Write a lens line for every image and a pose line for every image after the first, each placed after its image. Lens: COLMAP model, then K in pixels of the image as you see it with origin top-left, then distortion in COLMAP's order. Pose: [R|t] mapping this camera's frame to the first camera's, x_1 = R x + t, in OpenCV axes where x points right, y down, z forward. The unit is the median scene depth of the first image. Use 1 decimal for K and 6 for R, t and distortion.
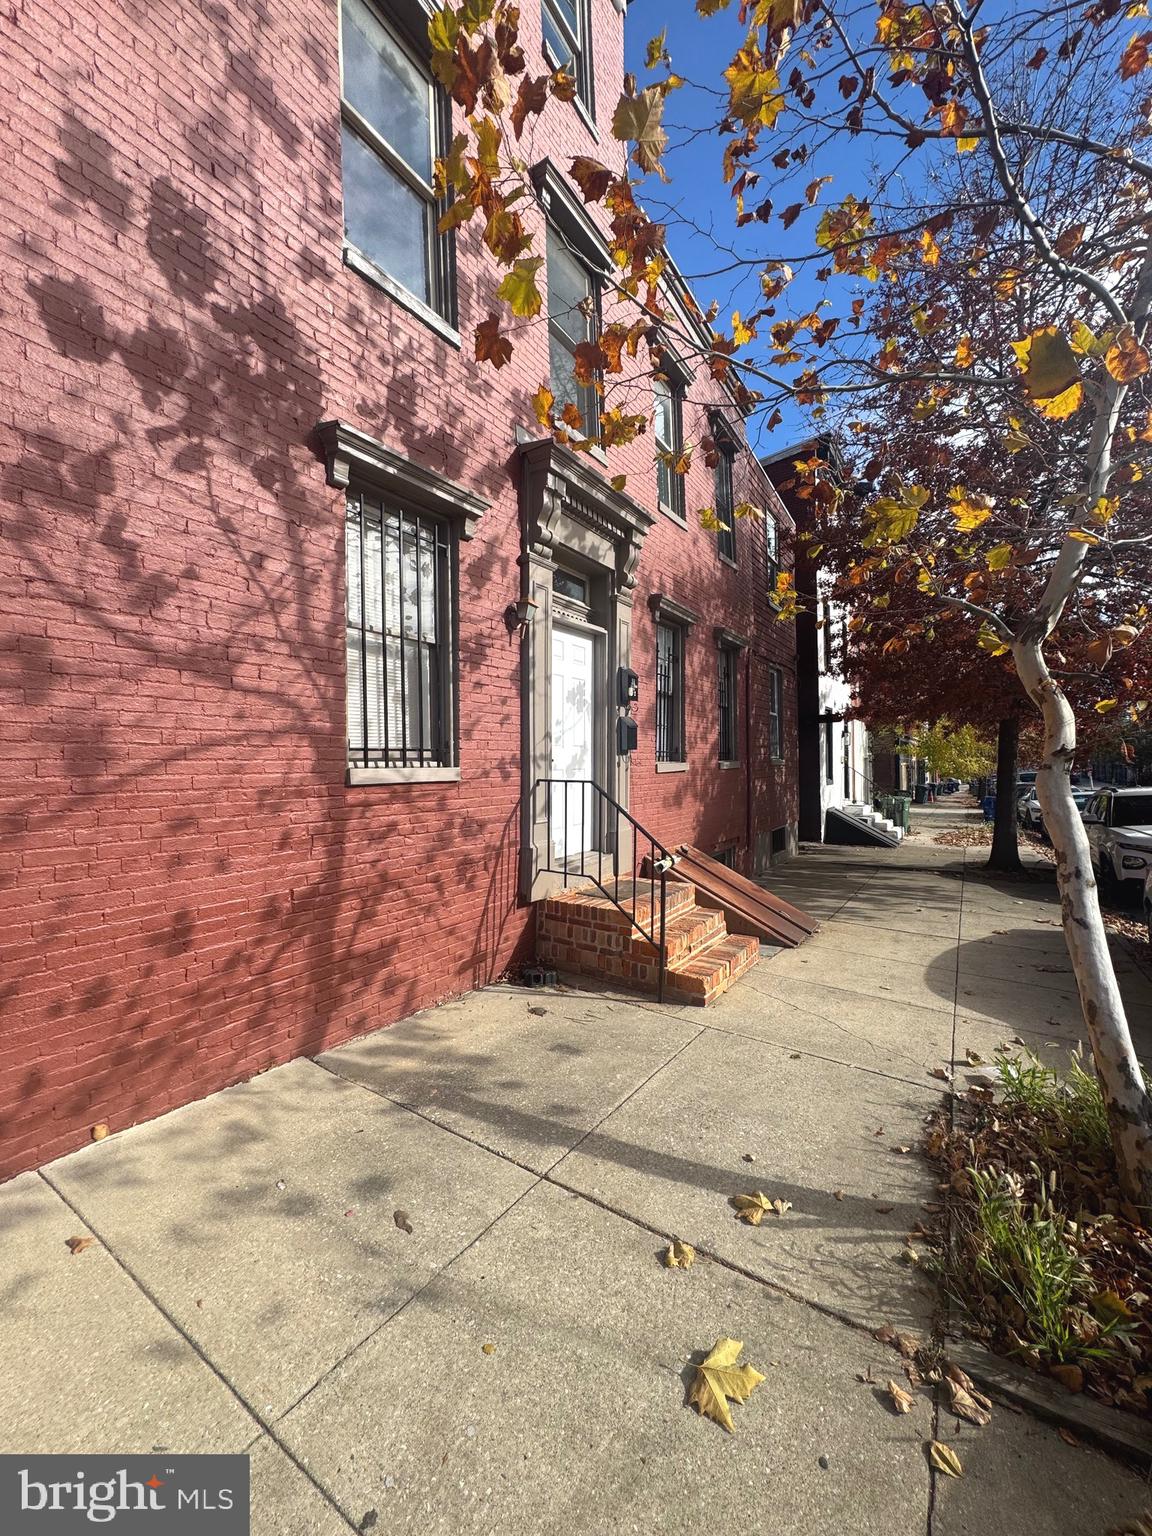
lens RADIAL K [[600.7, 0, 576.0], [0, 600.7, 768.0], [0, 0, 1]] dist [-0.000021, 0.000205]
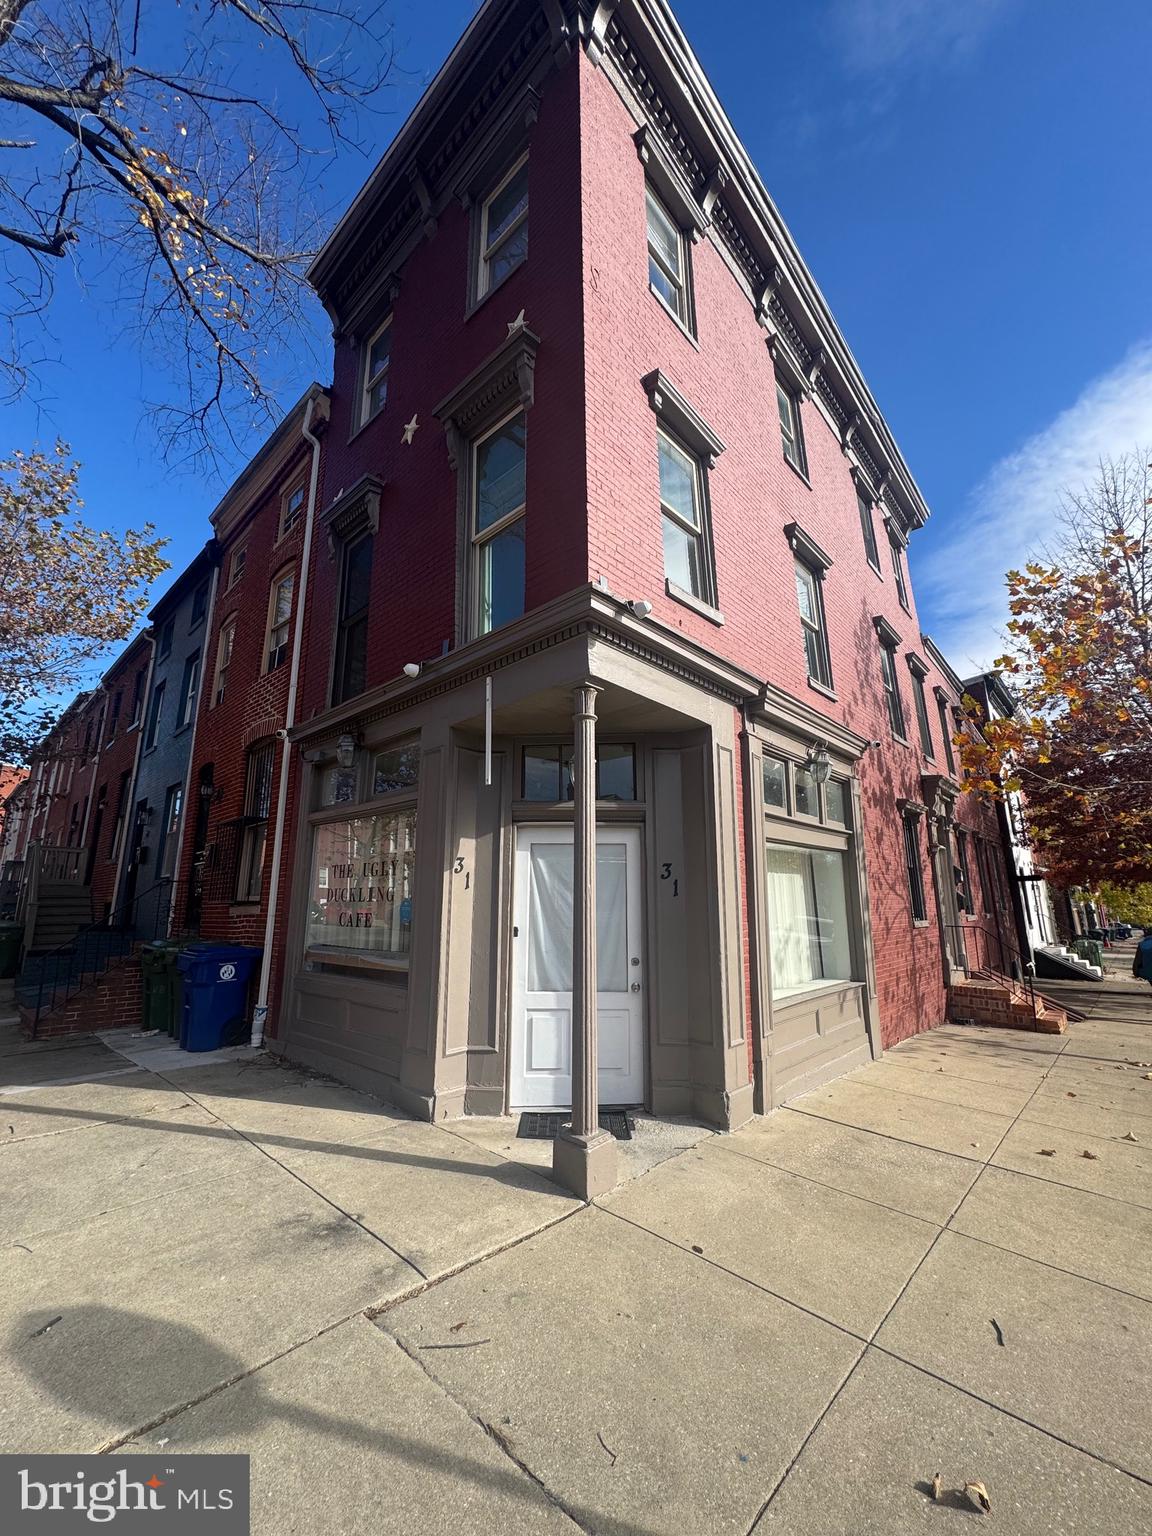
lens RADIAL K [[600.7, 0, 576.0], [0, 600.7, 768.0], [0, 0, 1]] dist [-0.000021, 0.000205]
pose [[0.987221, 0.004553, -0.159290, -0.333172], [-0.036004, 0.980118, -0.195124, -0.025542], [0.155234, 0.198365, 0.967757, -0.471729]]
